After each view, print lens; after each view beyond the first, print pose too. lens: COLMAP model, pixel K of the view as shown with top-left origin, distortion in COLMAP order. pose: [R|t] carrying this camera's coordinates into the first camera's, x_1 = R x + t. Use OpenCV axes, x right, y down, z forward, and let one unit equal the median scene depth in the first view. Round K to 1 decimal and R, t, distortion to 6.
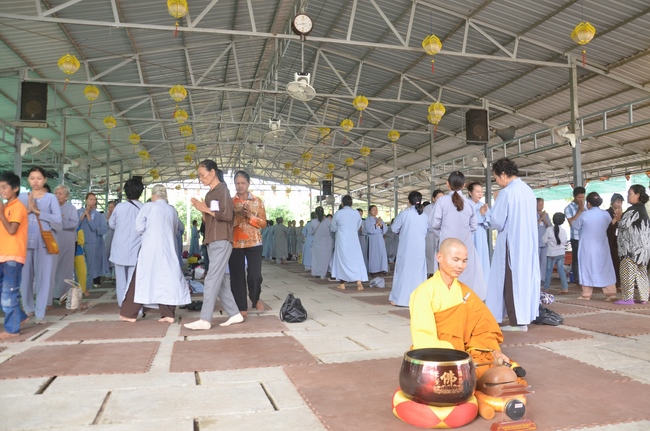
lens RADIAL K [[511.7, 0, 334.6], [0, 511.7, 219.8], [0, 0, 1]] dist [-0.152789, 0.119008]
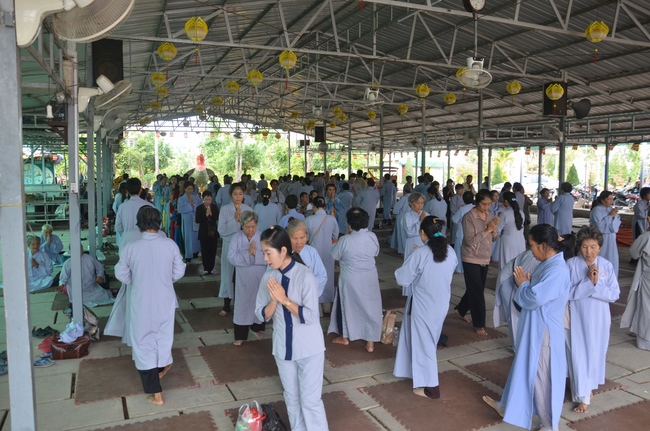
lens RADIAL K [[511.7, 0, 327.4], [0, 511.7, 213.2], [0, 0, 1]] dist [-0.152789, 0.119008]
pose [[0.989643, -0.007690, 0.143343, -0.330180], [-0.010949, 0.991611, 0.128794, -0.092916], [-0.143131, -0.129030, 0.981257, 0.096399]]
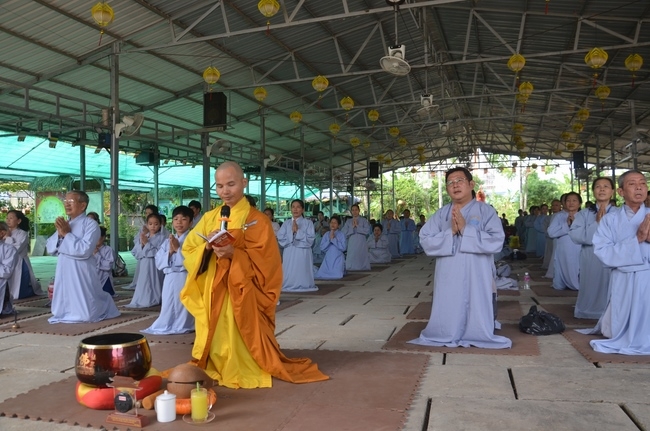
lens RADIAL K [[535.6, 0, 331.3], [0, 535.6, 215.4], [0, 0, 1]] dist [-0.085658, -0.002010]
pose [[0.841249, -0.026543, -0.539996, 0.259315], [0.041146, 0.999041, 0.014993, 0.002271], [0.539080, -0.034832, 0.841534, 0.071187]]
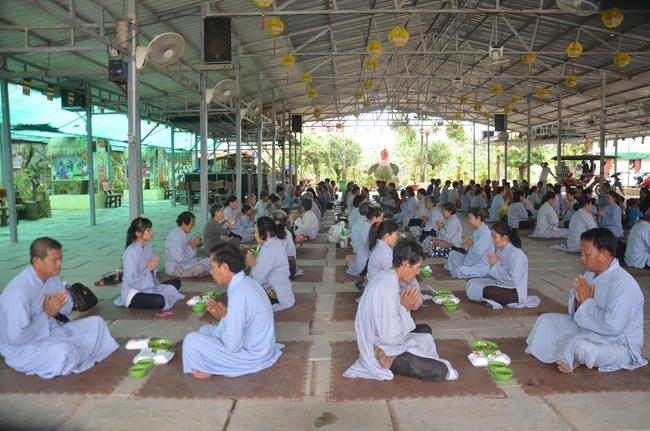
lens RADIAL K [[511.7, 0, 329.0], [0, 511.7, 224.3], [0, 0, 1]] dist [-0.152789, 0.119008]
pose [[0.963602, 0.020214, -0.266576, -0.158166], [0.017477, 0.990241, 0.138263, -0.031620], [0.266769, -0.137889, 0.953845, 0.139845]]
